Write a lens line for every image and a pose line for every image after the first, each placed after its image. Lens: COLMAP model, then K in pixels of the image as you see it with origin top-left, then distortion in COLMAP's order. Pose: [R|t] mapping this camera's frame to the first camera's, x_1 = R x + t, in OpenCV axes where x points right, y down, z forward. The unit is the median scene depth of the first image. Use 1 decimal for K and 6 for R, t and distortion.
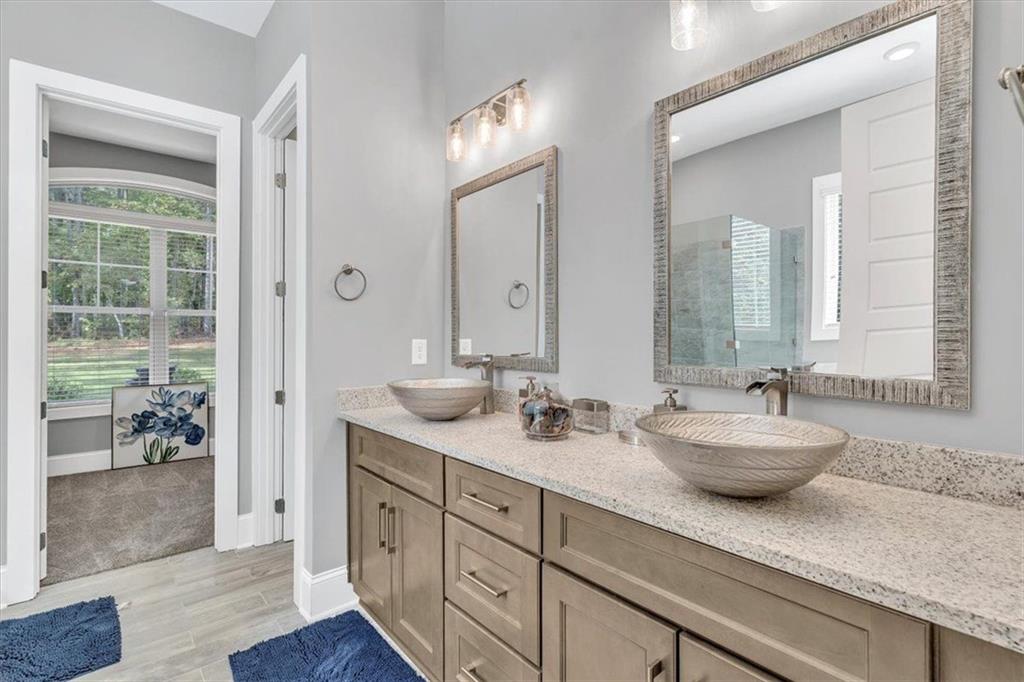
lens RADIAL K [[489.9, 0, 509.1], [0, 489.9, 334.7], [0, 0, 1]] dist [0.005262, -0.000901]
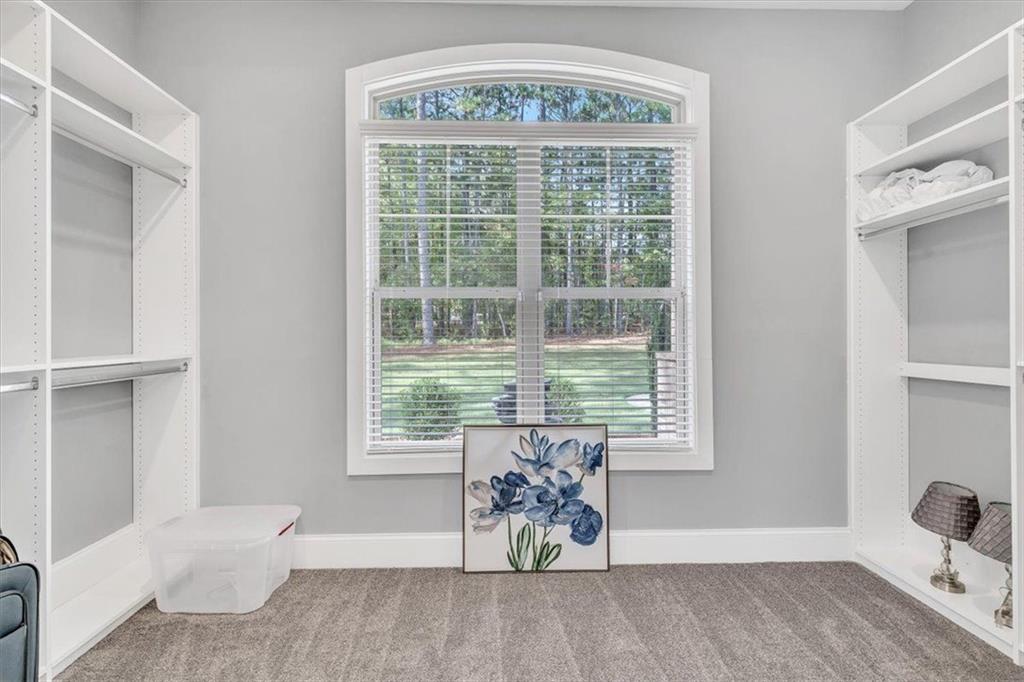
lens RADIAL K [[489.9, 0, 511.3], [0, 489.9, 336.4], [0, 0, 1]] dist [0.005262, -0.000901]
pose [[0.786463, -0.000005, -0.617637, -0.390280], [0.001442, 0.999997, 0.001829, 0.002083], [0.617635, -0.002329, 0.786461, 0.554892]]
